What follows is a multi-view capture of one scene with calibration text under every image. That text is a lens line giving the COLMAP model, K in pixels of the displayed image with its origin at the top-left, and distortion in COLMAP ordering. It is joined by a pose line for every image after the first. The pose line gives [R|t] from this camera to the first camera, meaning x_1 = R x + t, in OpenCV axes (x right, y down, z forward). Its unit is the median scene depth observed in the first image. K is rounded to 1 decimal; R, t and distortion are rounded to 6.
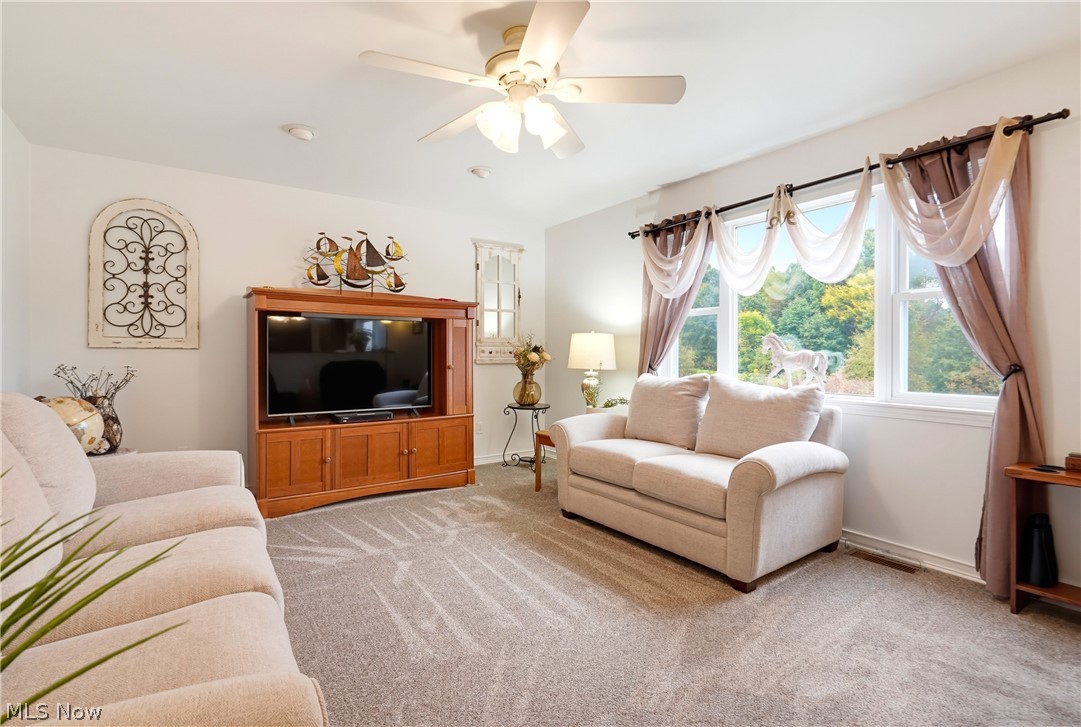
lens RADIAL K [[495.5, 0, 539.6], [0, 495.5, 357.9], [0, 0, 1]] dist [0.003088, 0.000254]
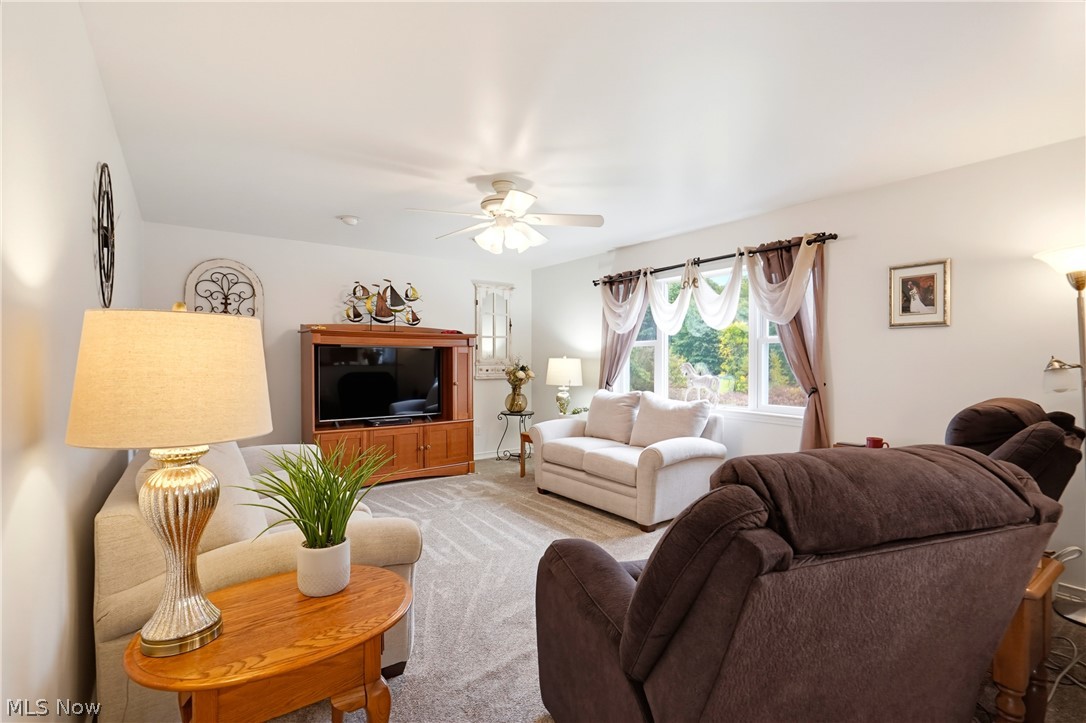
lens RADIAL K [[497.8, 0, 565.8], [0, 497.8, 367.6], [0, 0, 1]] dist [0.003088, 0.000254]
pose [[0.998698, 0.001839, 0.050983, 0.053344], [-0.002400, 0.999937, 0.010947, -0.047888], [-0.050960, -0.011056, 0.998640, -0.402444]]
